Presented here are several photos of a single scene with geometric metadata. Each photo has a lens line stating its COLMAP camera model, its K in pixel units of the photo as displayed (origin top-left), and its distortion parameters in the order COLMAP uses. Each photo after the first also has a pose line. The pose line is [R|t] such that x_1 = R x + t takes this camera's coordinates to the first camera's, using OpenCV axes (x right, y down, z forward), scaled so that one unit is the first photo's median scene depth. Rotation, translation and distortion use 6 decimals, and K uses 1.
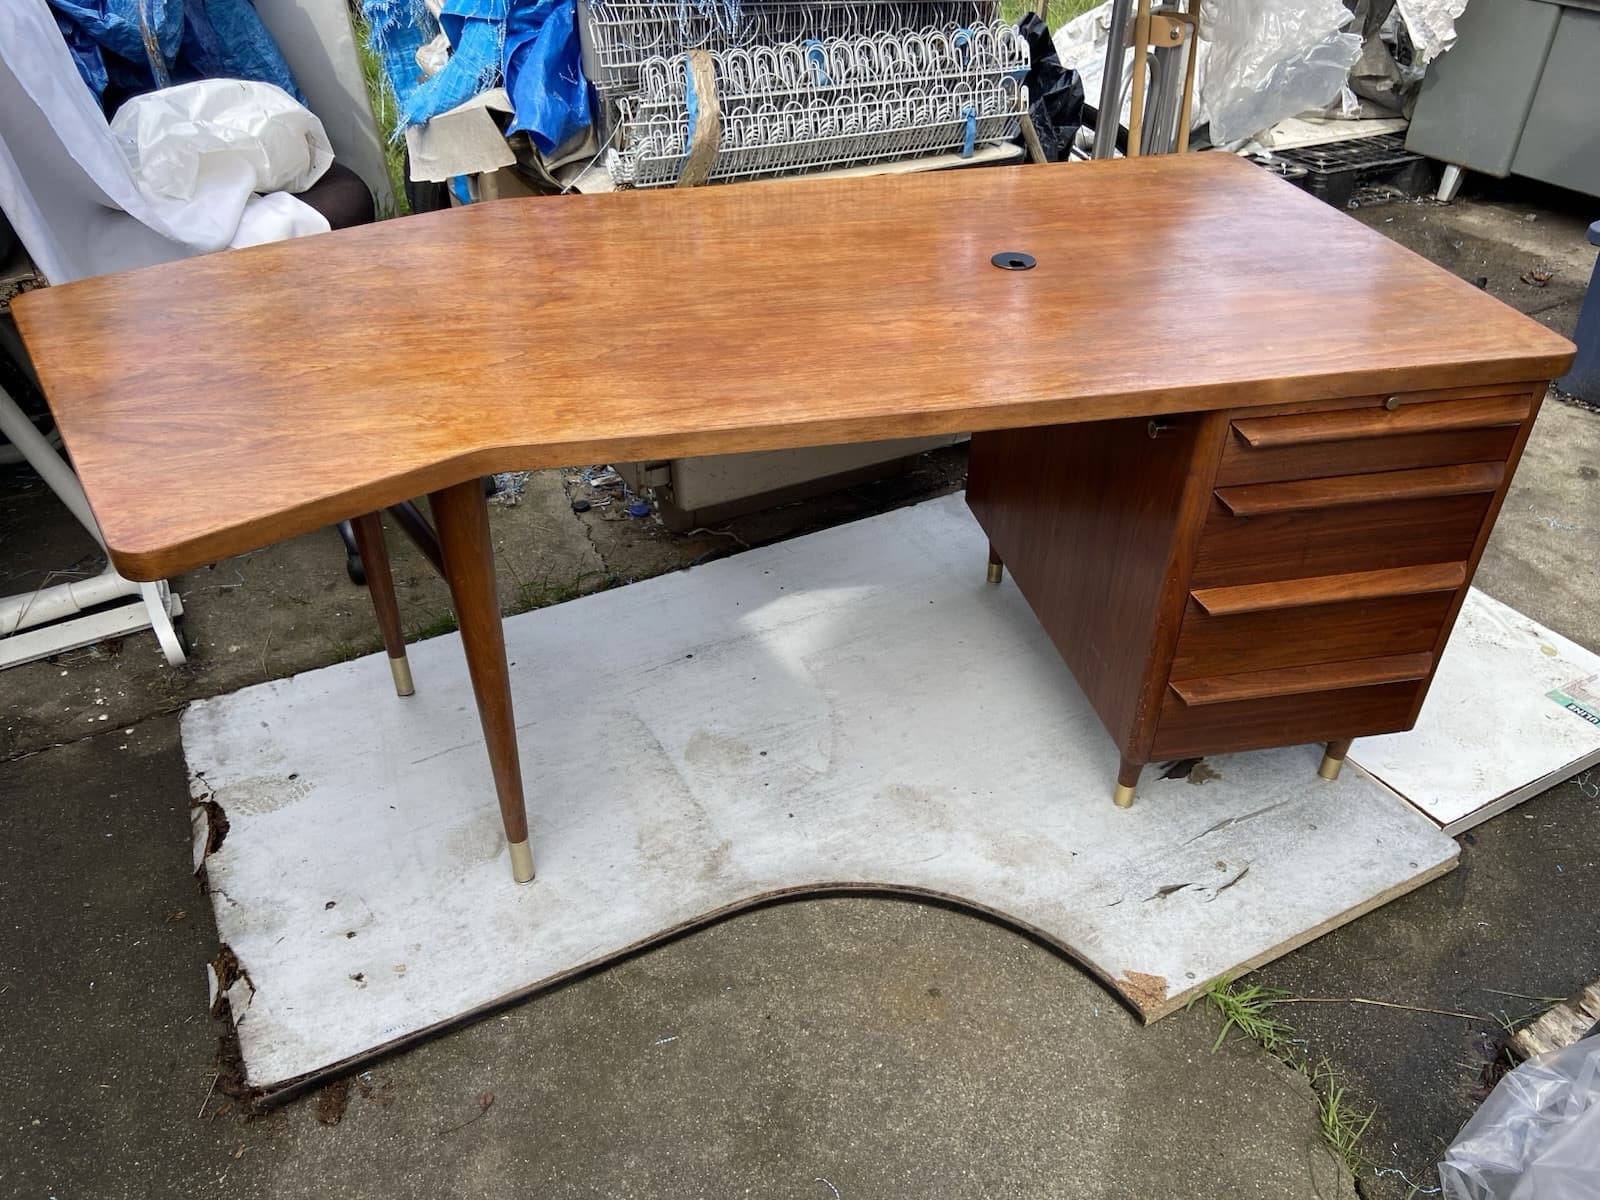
lens RADIAL K [[1205.4, 0, 788.9], [0, 1205.4, 607.0], [0, 0, 1]] dist [0.120953, -0.152682]
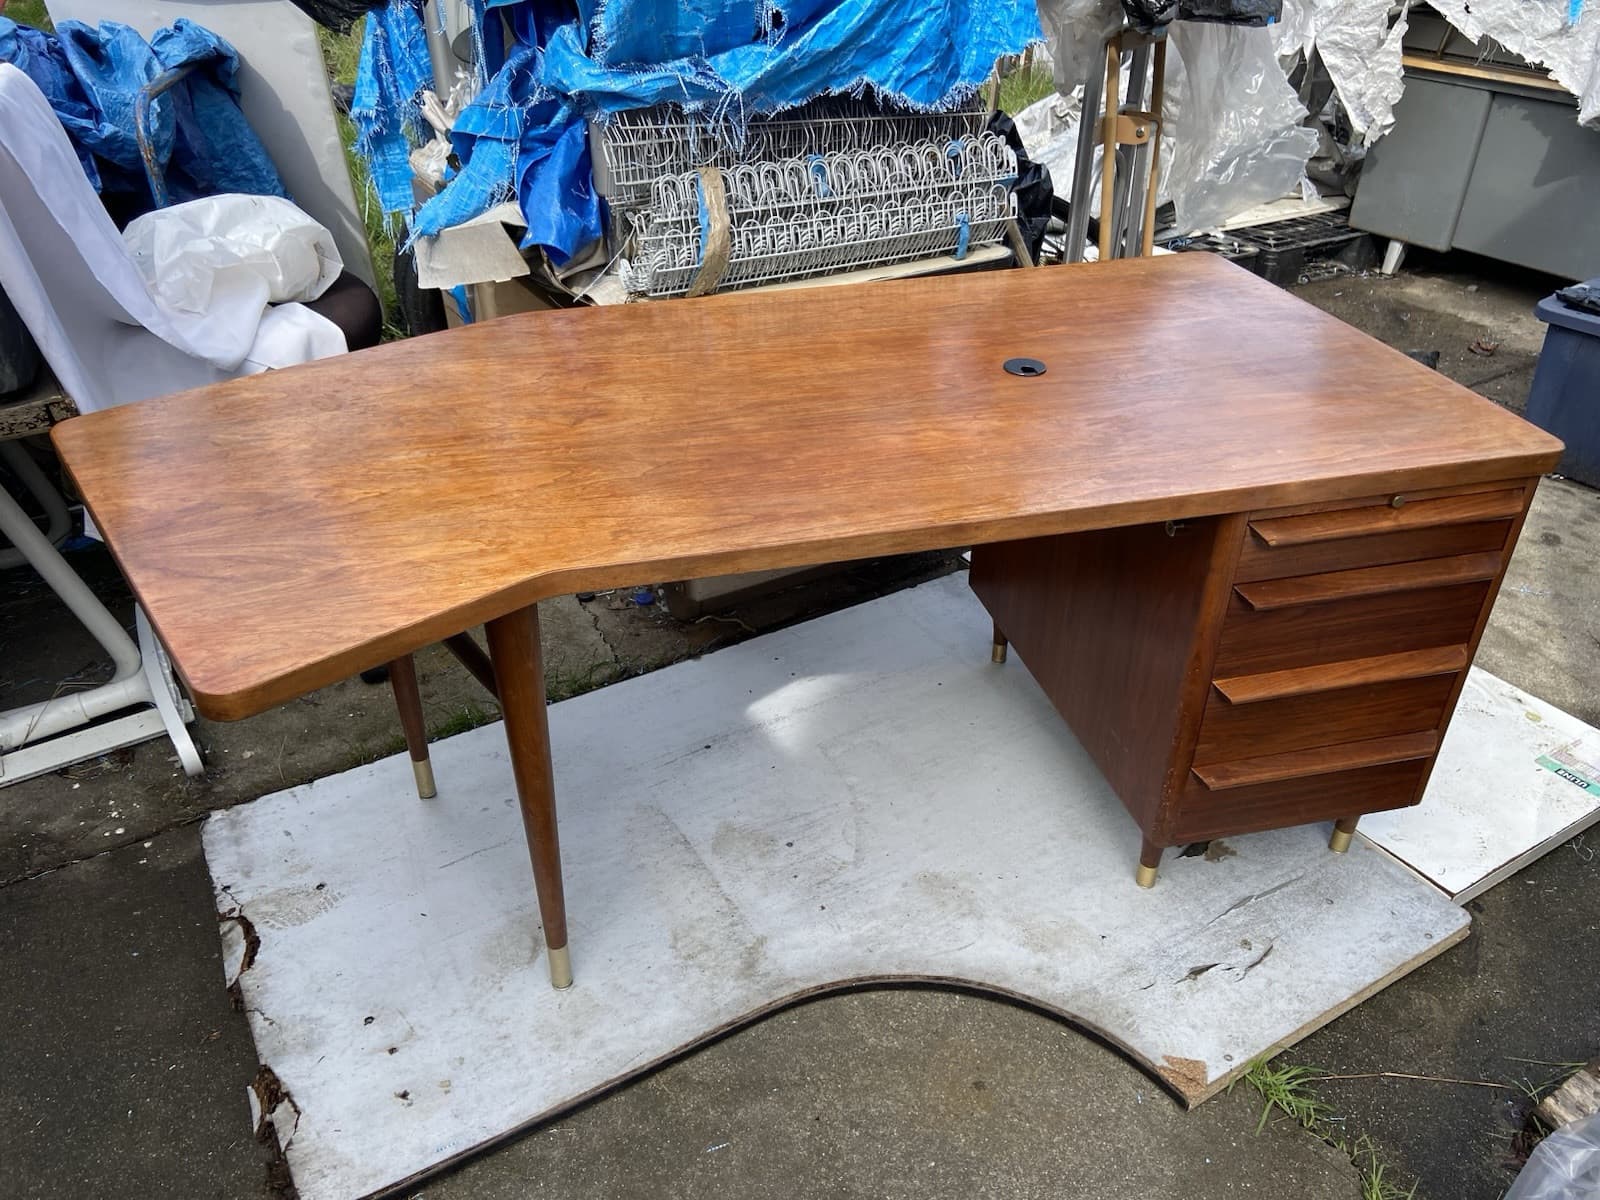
lens RADIAL K [[1205.4, 0, 796.3], [0, 1205.4, 602.7], [0, 0, 1]] dist [0.120953, -0.152682]
pose [[0.998759, -0.026985, 0.041856, -0.058979], [0.029062, 0.998335, -0.049826, -0.033838], [-0.040441, 0.050980, 0.997881, -0.024125]]
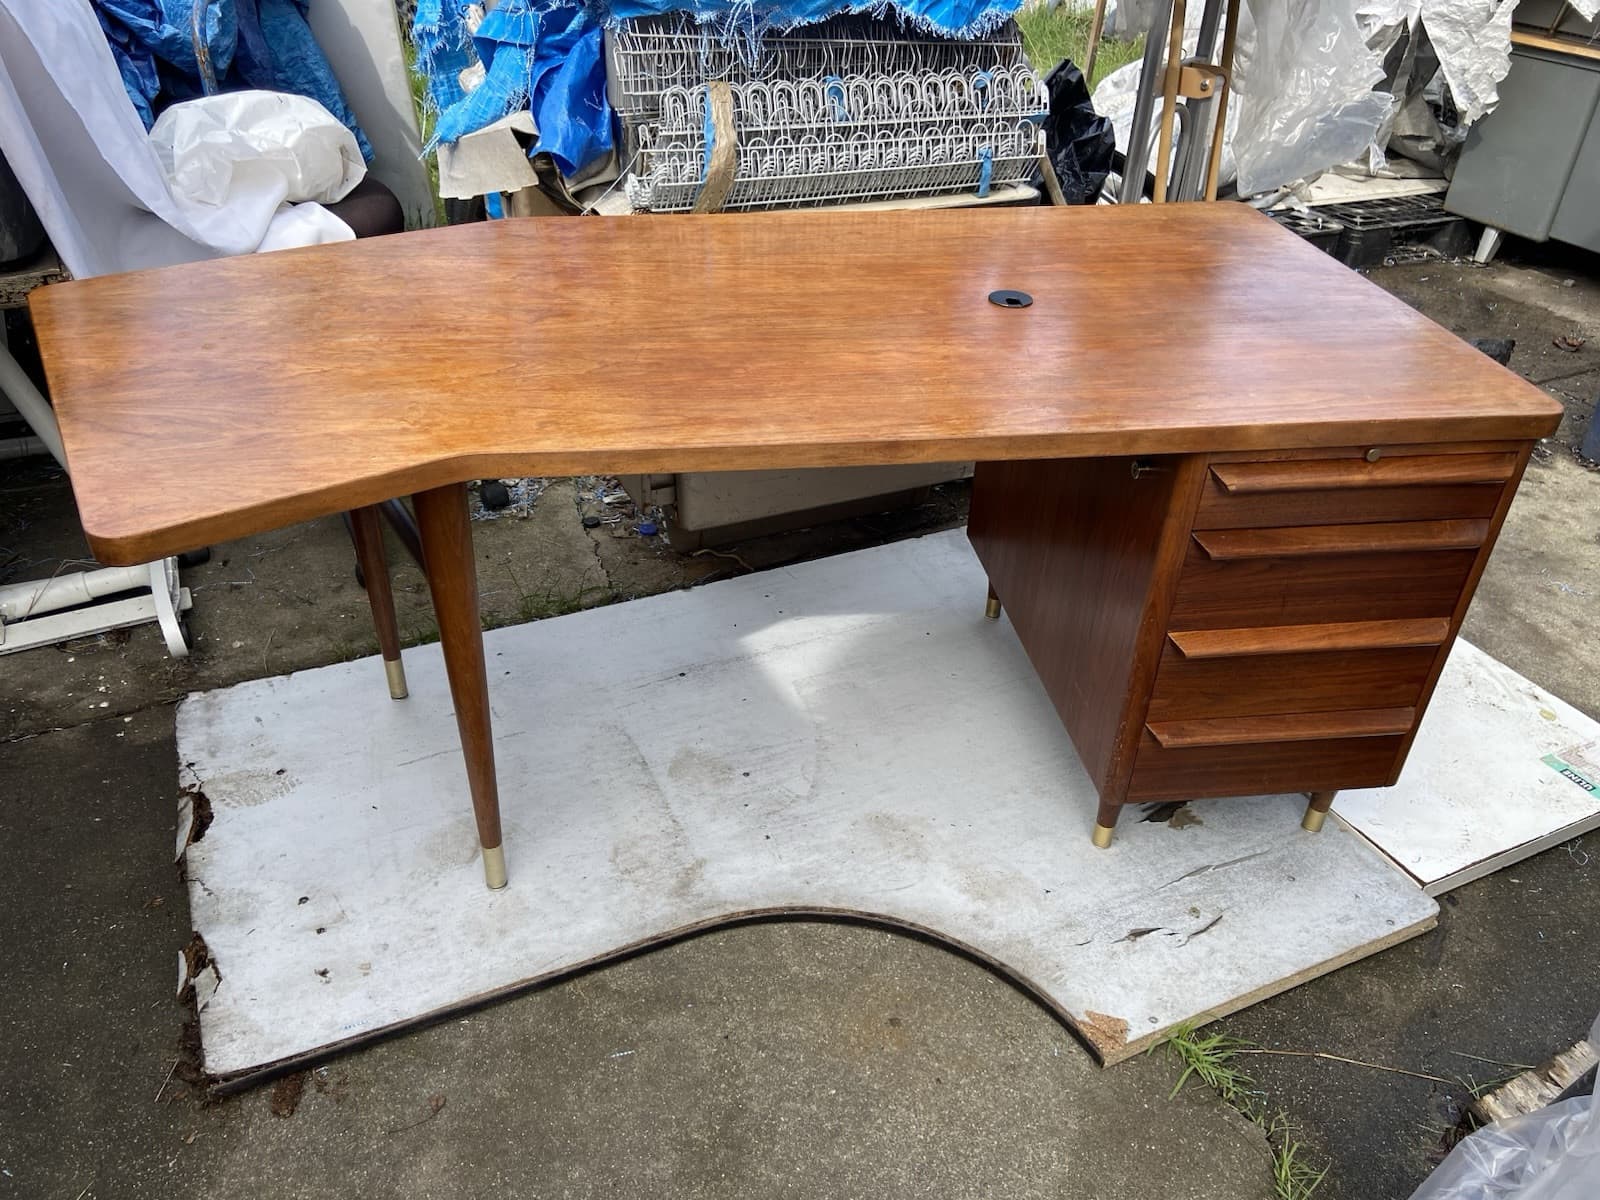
lens RADIAL K [[1205.4, 0, 794.4], [0, 1205.4, 605.7], [0, 0, 1]] dist [0.120953, -0.152682]
pose [[0.998366, 0.050842, -0.026098, 0.042798], [-0.051520, 0.998333, -0.026026, 0.006088], [0.024731, 0.027328, 0.999321, -0.007658]]
